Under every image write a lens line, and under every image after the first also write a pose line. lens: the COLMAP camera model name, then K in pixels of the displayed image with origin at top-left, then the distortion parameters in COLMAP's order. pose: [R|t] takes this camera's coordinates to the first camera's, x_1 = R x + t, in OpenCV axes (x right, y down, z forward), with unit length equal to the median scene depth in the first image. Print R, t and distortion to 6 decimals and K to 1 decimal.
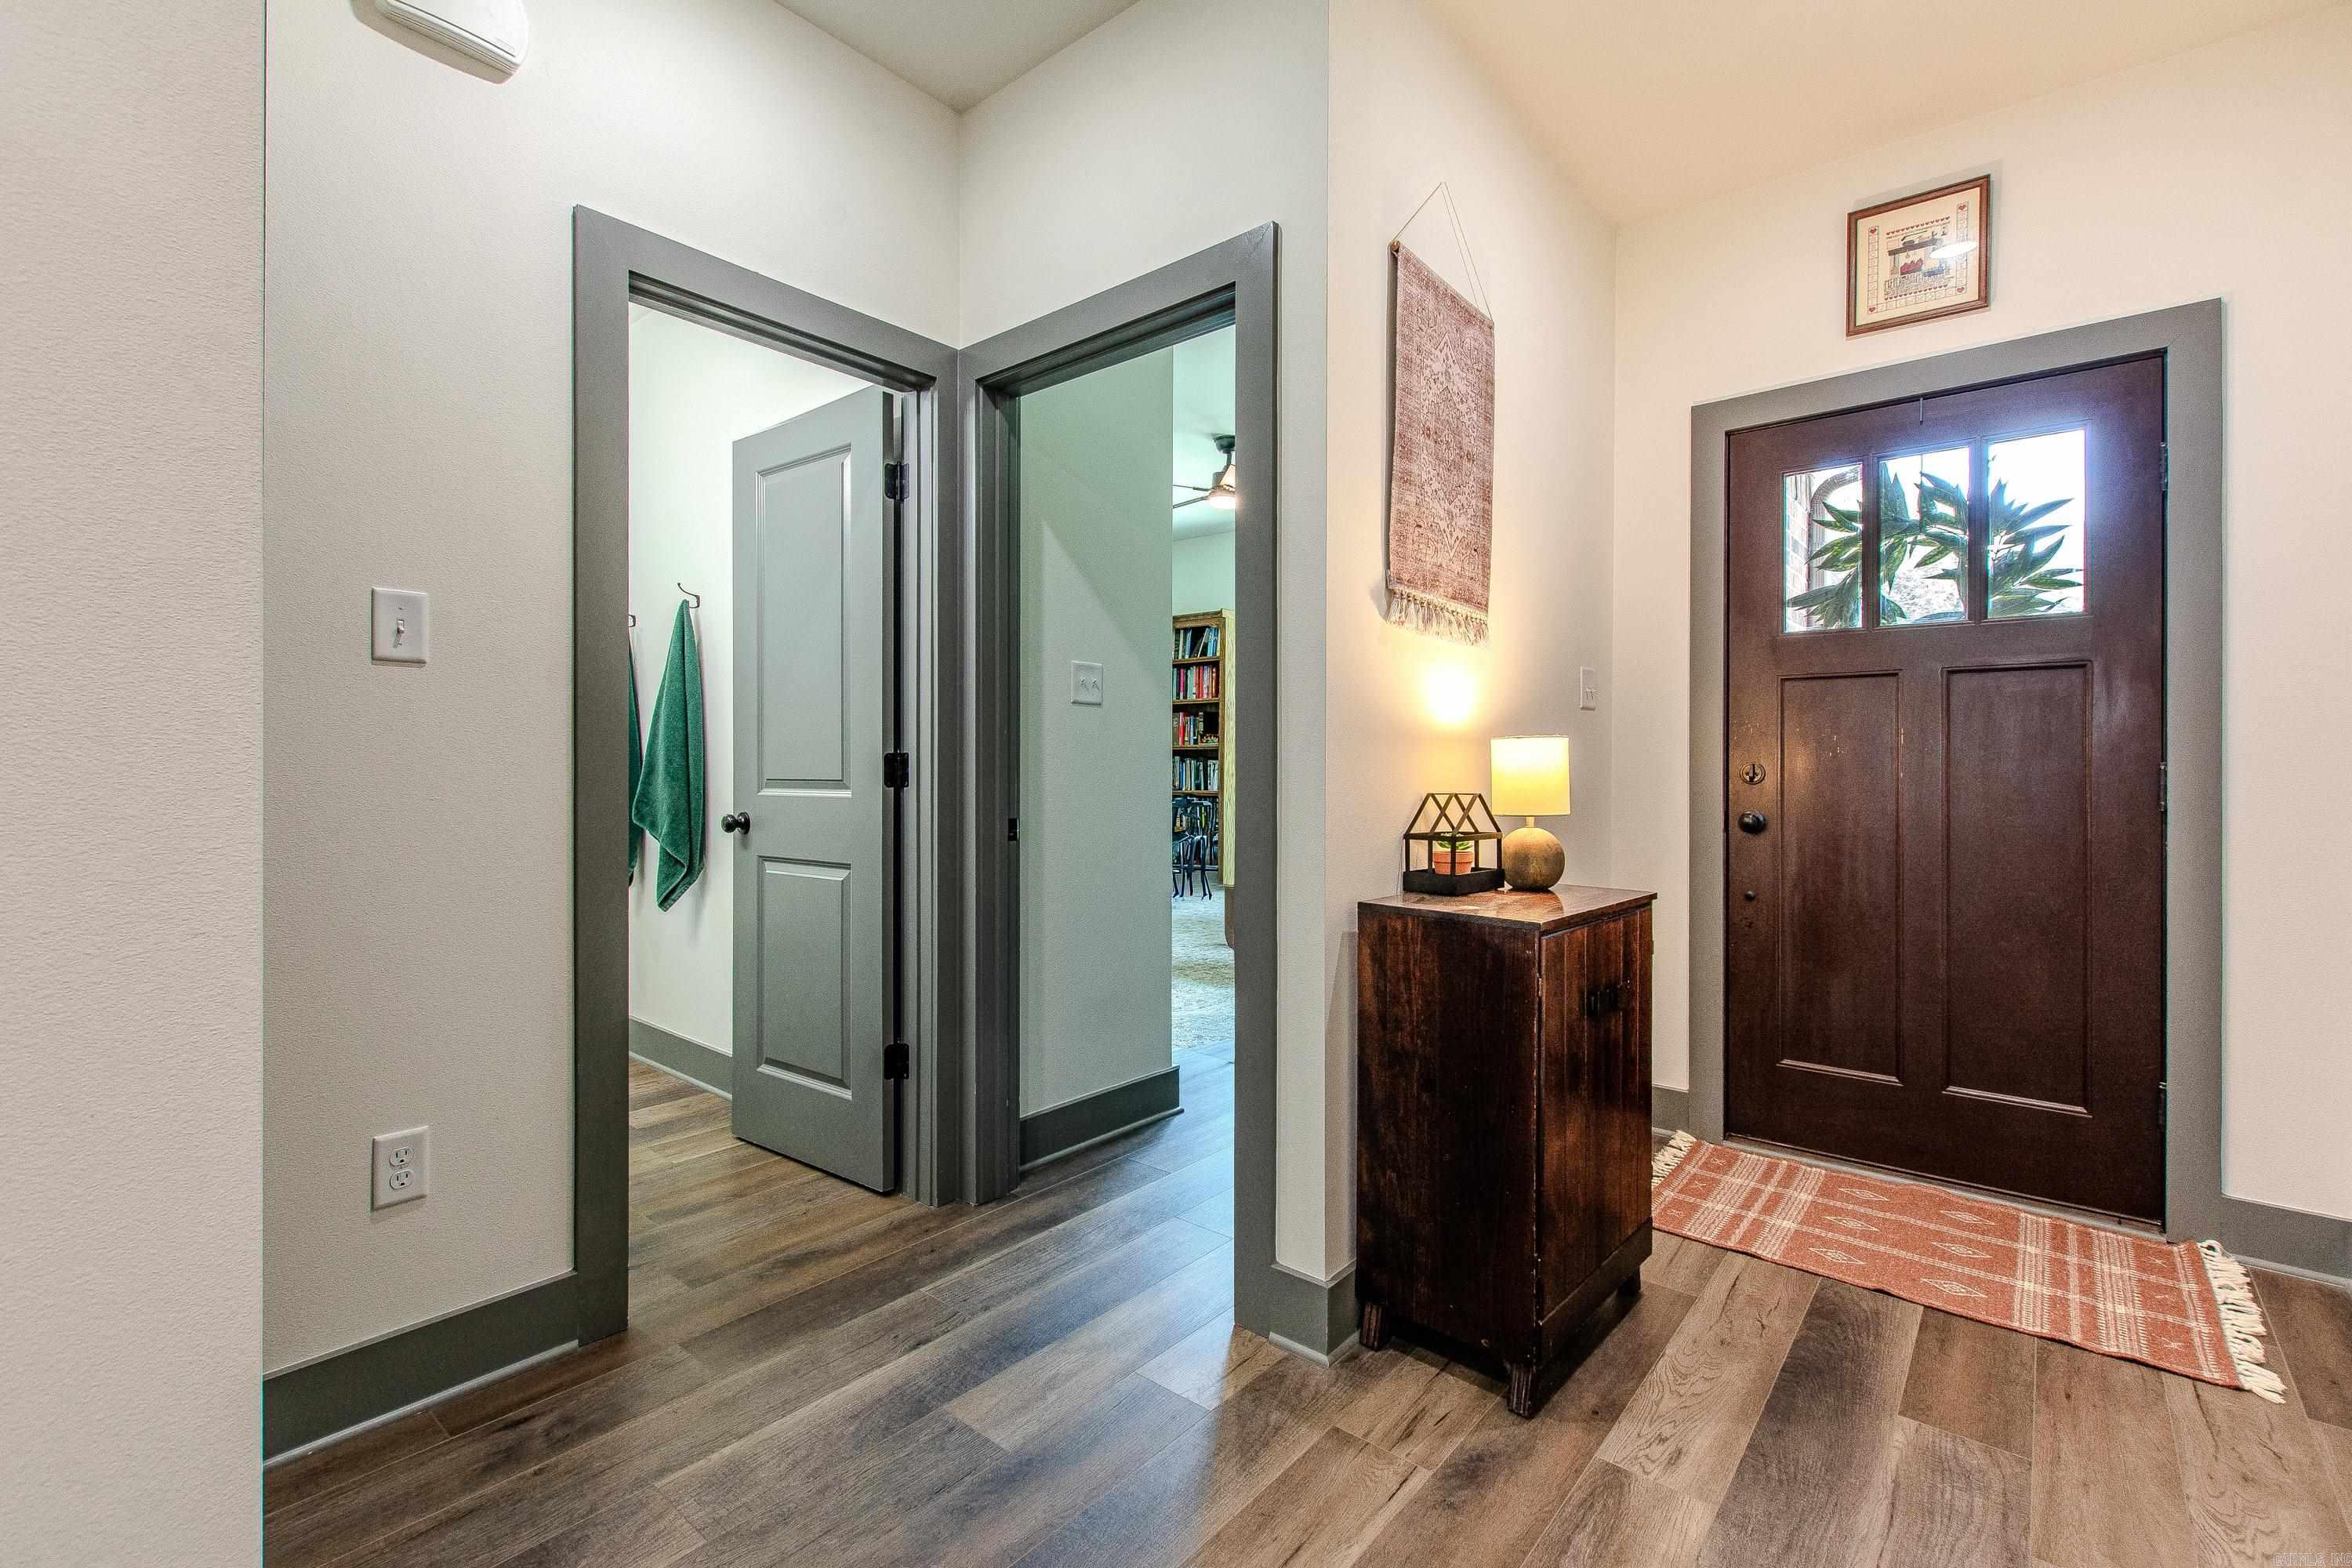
lens RADIAL K [[1028.3, 0, 1172.8], [0, 1028.3, 761.5], [0, 0, 1]] dist [0.007815, -0.002812]
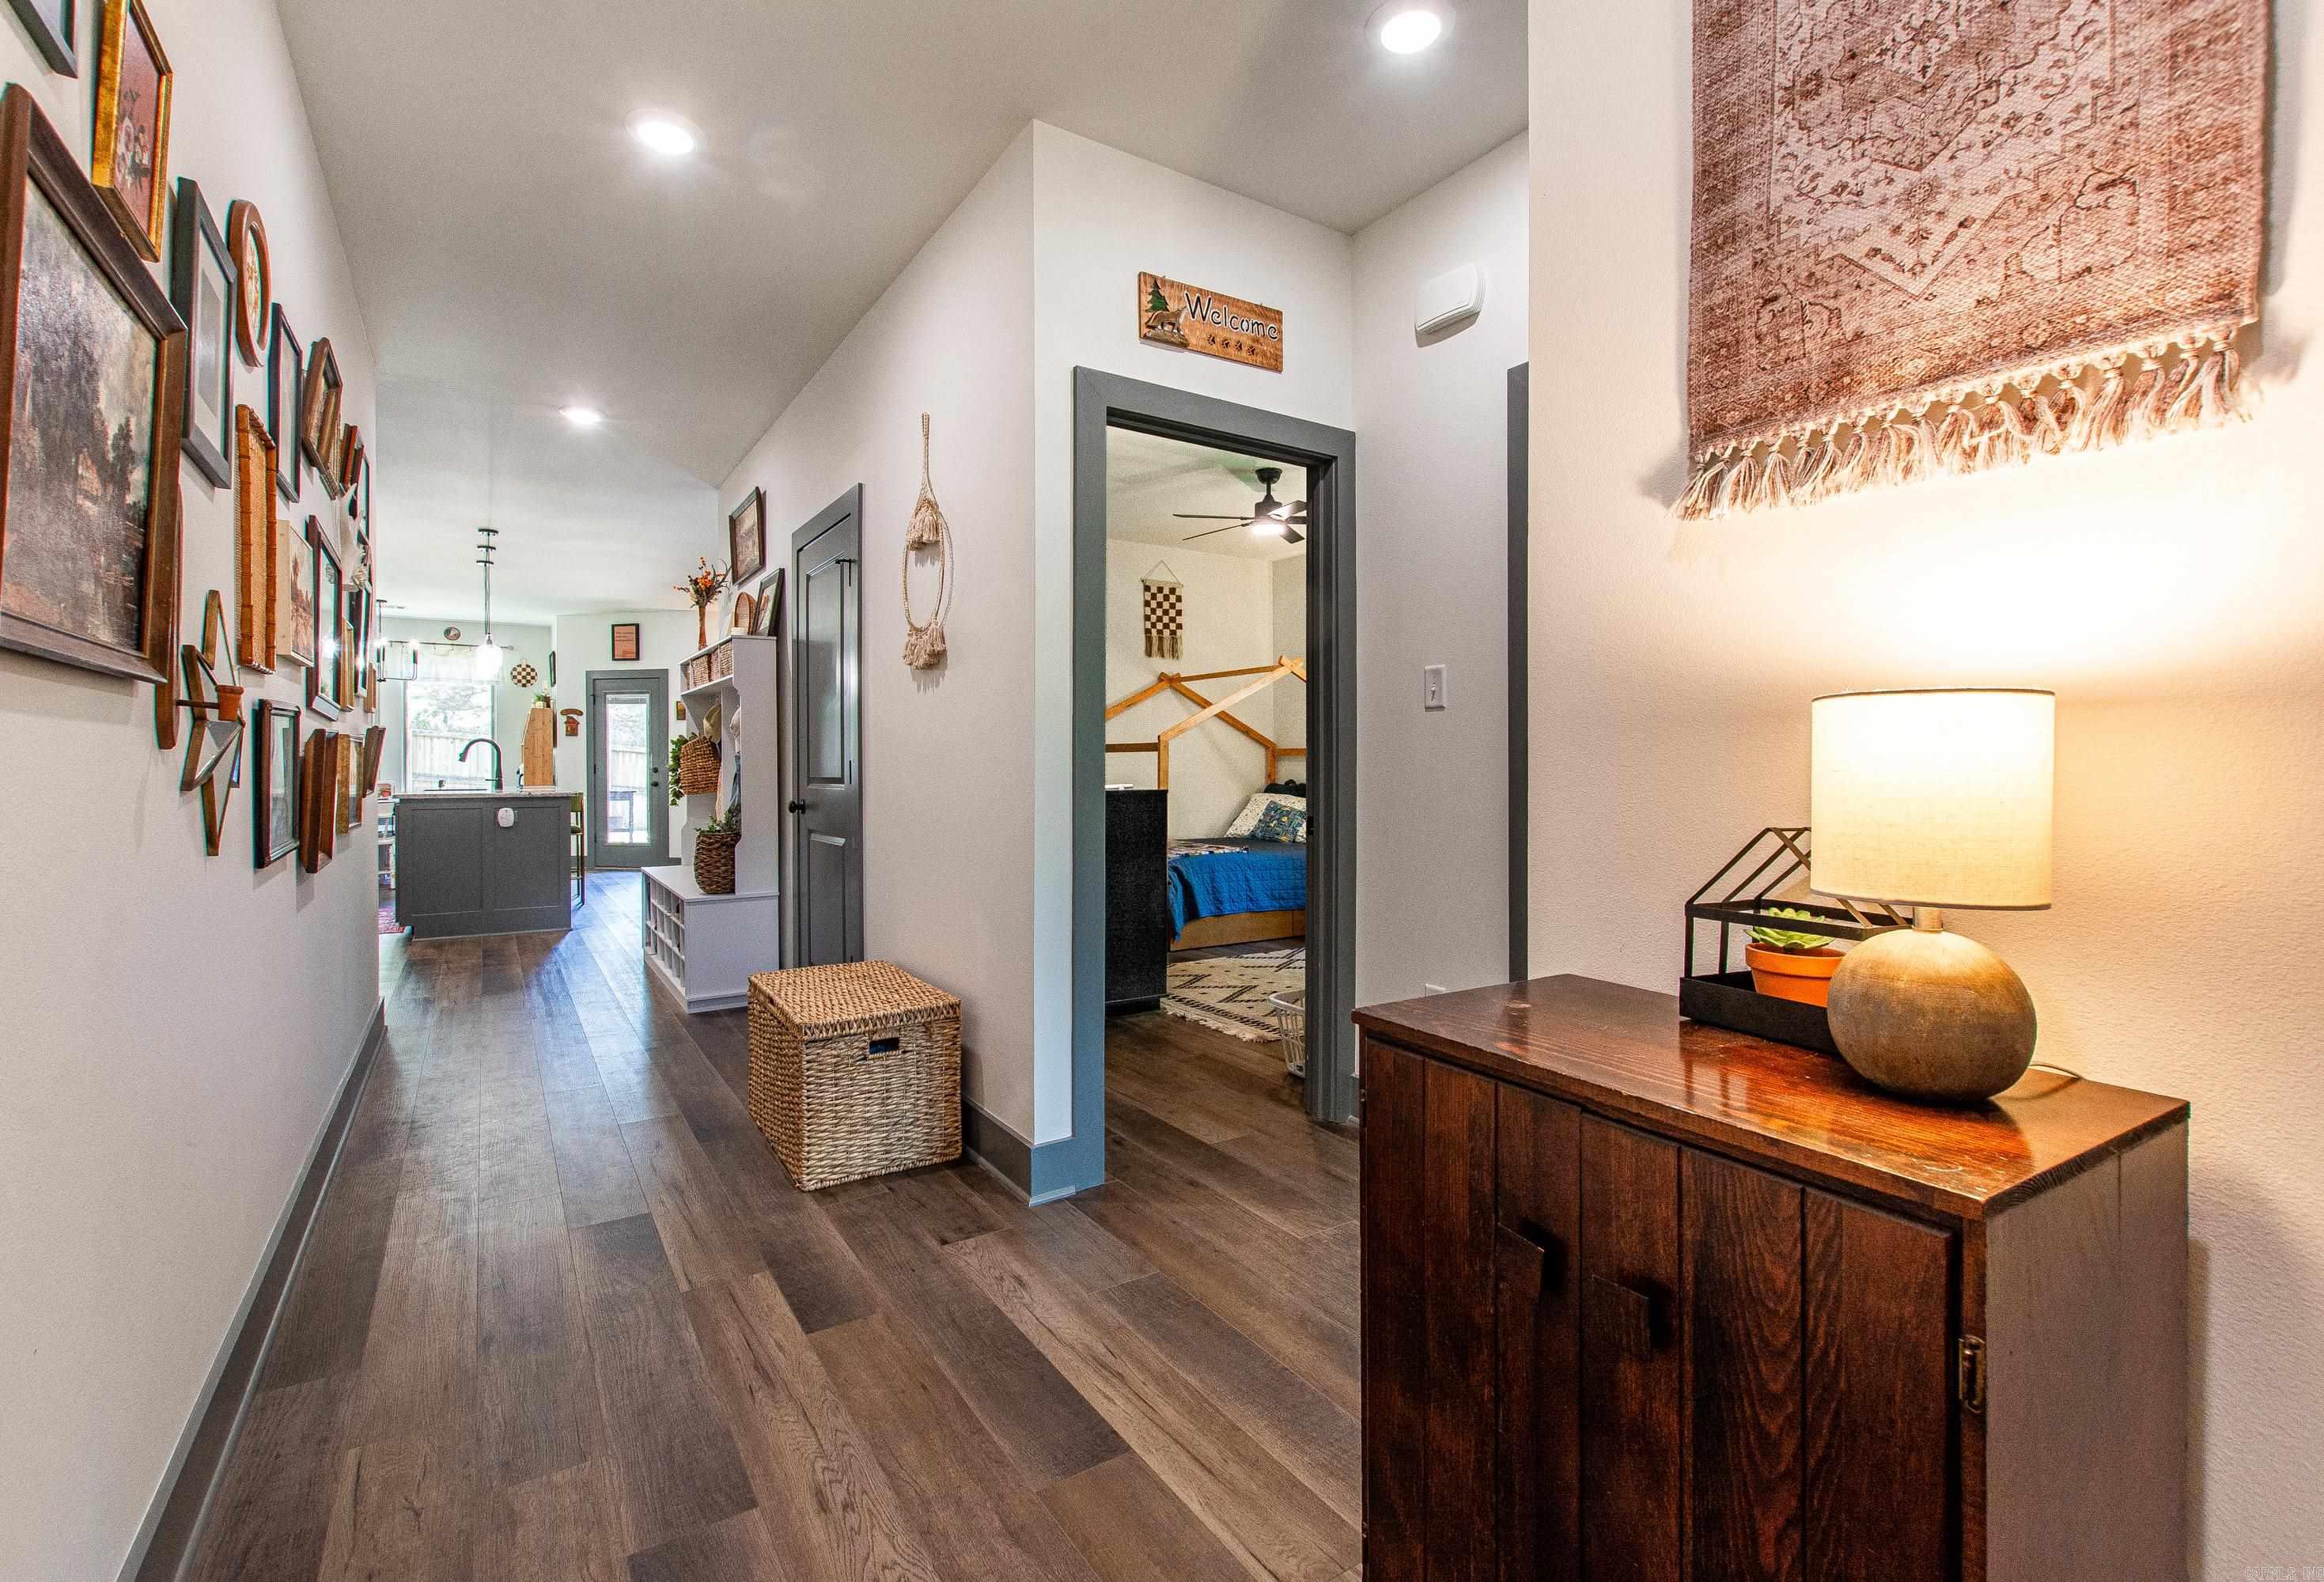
lens RADIAL K [[1081.6, 0, 1211.5], [0, 1081.6, 760.7], [0, 0, 1]] dist [0.005260, -0.003559]
pose [[-0.275228, -0.004040, -0.961370, 0.861866], [0.002191, 0.999986, -0.004829, -0.001854], [0.961376, -0.003436, -0.275216, 0.923341]]
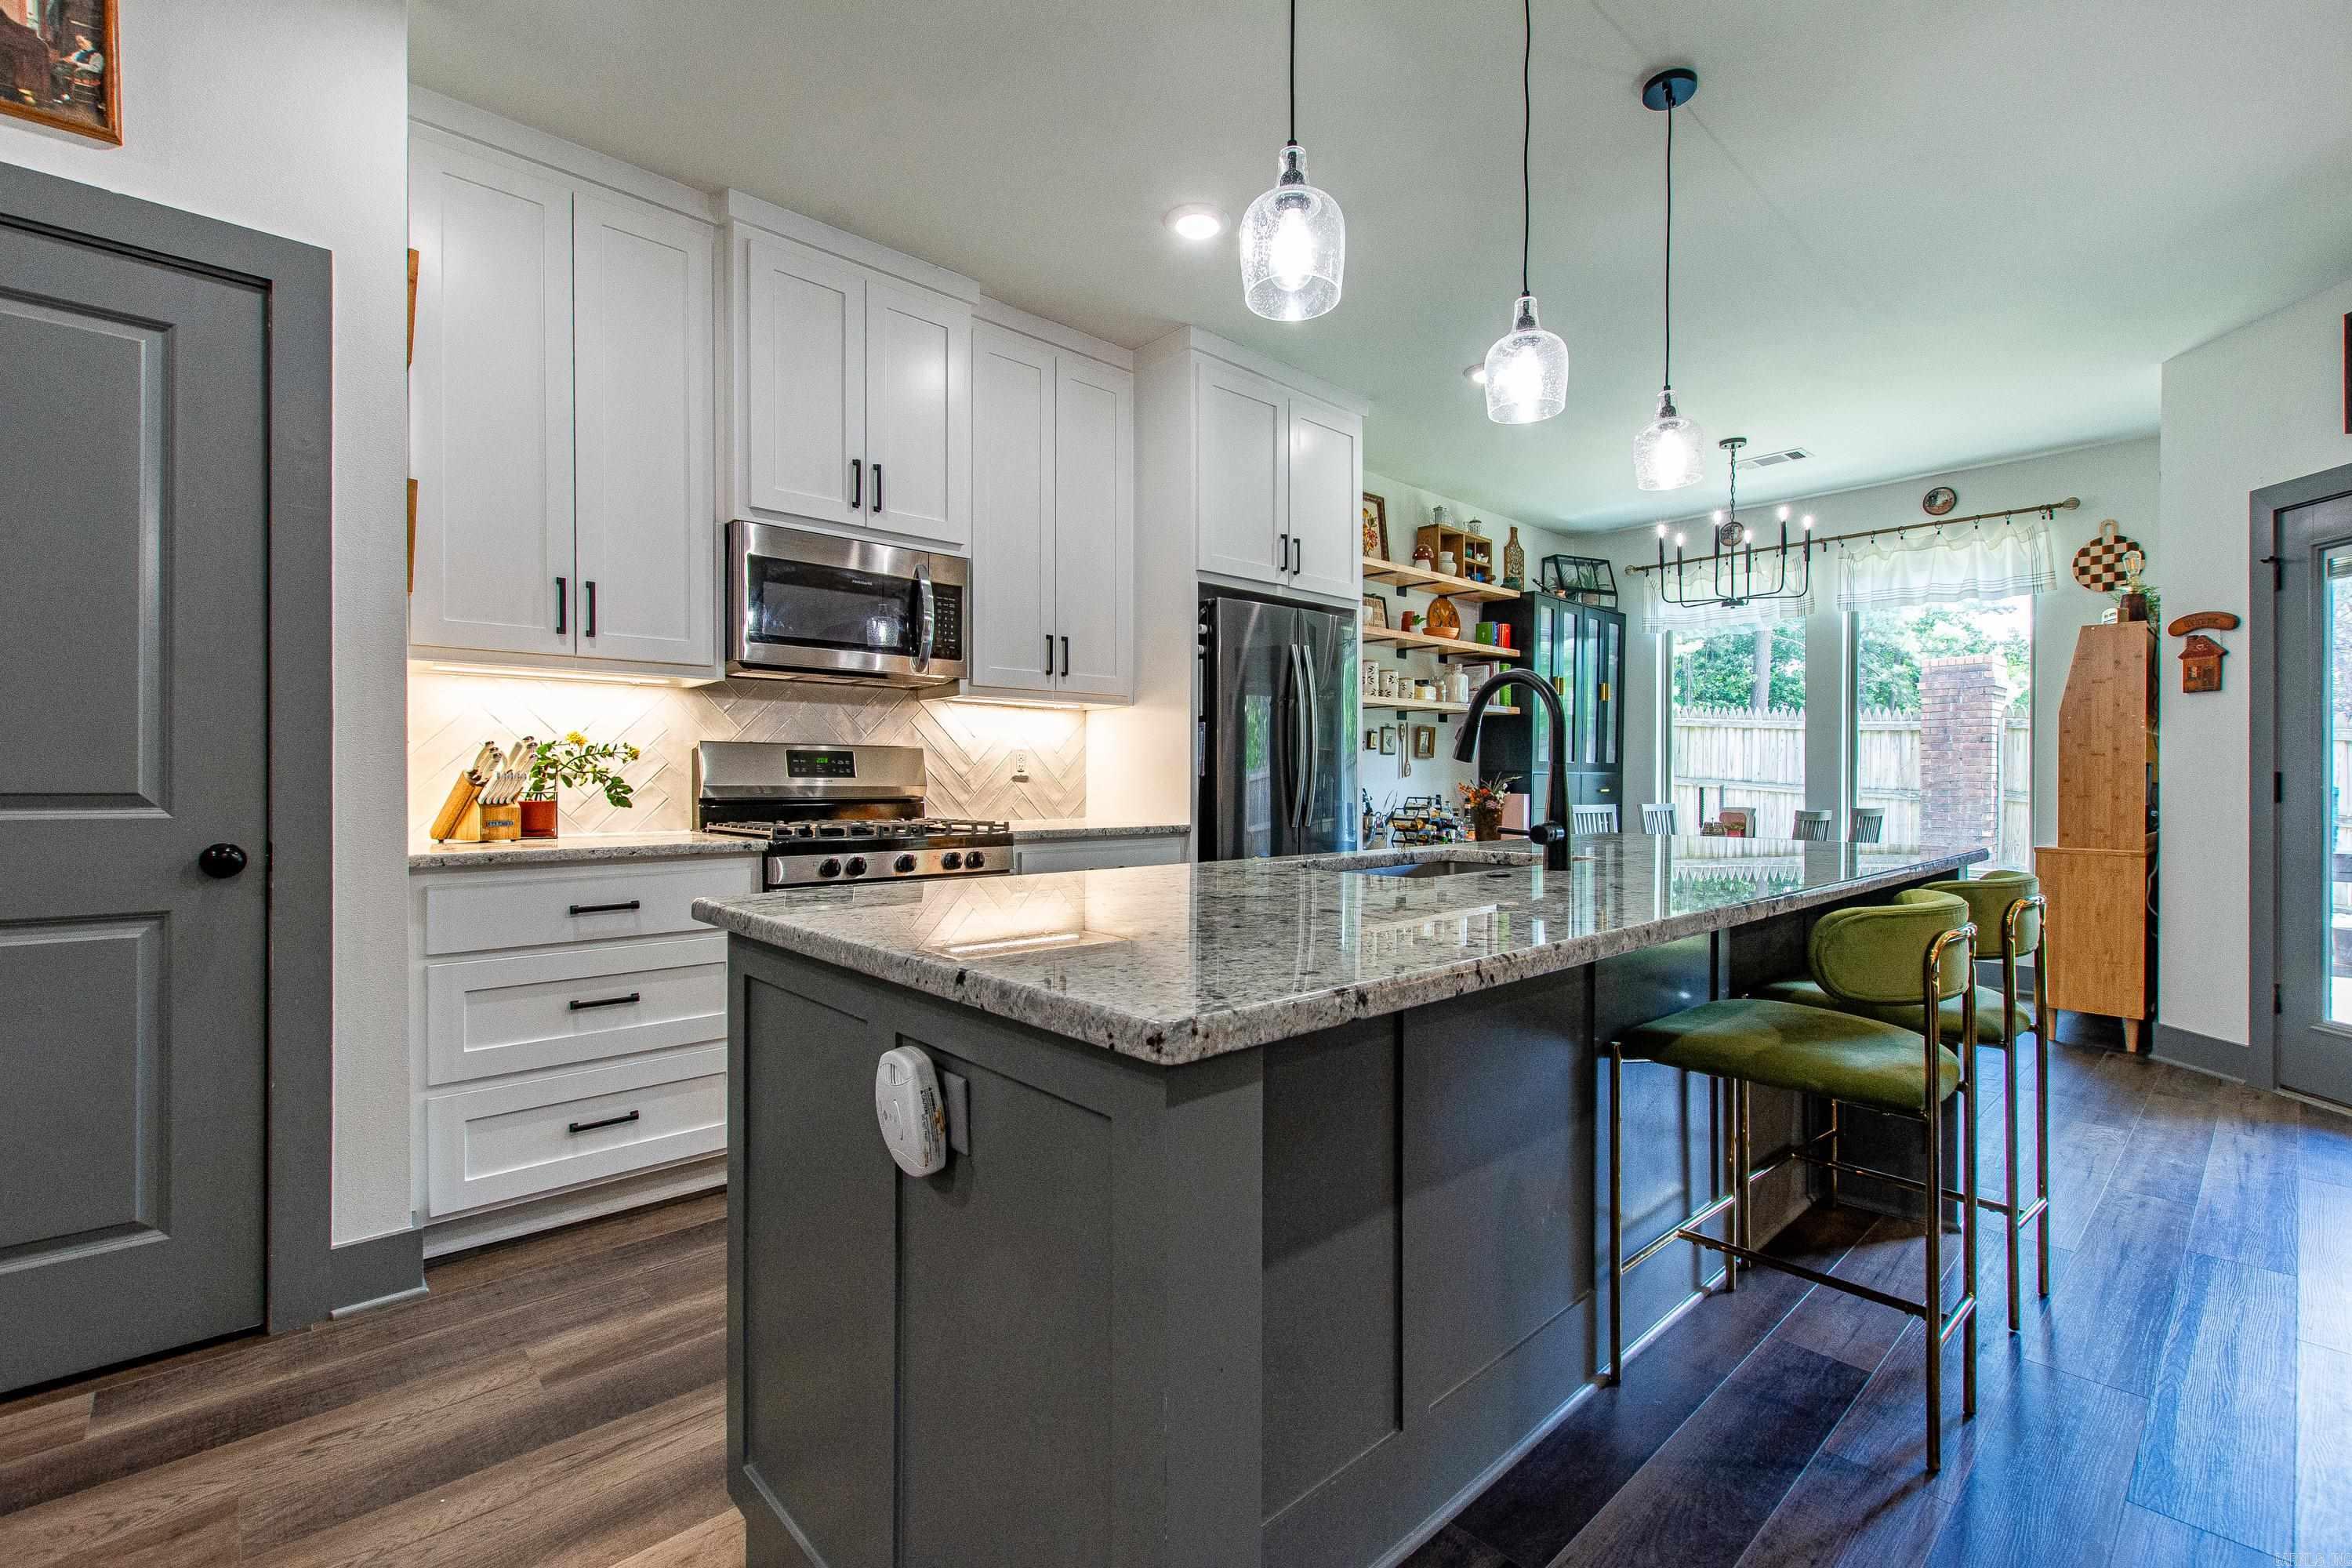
lens RADIAL K [[1028.3, 0, 1199.3], [0, 1028.3, 782.5], [0, 0, 1]] dist [0.007815, -0.002812]
pose [[-0.993038, -0.007035, 0.117586, -1.394559], [-0.006365, 0.999961, 0.006072, -0.001290], [-0.117624, 0.005281, -0.993044, -1.148977]]
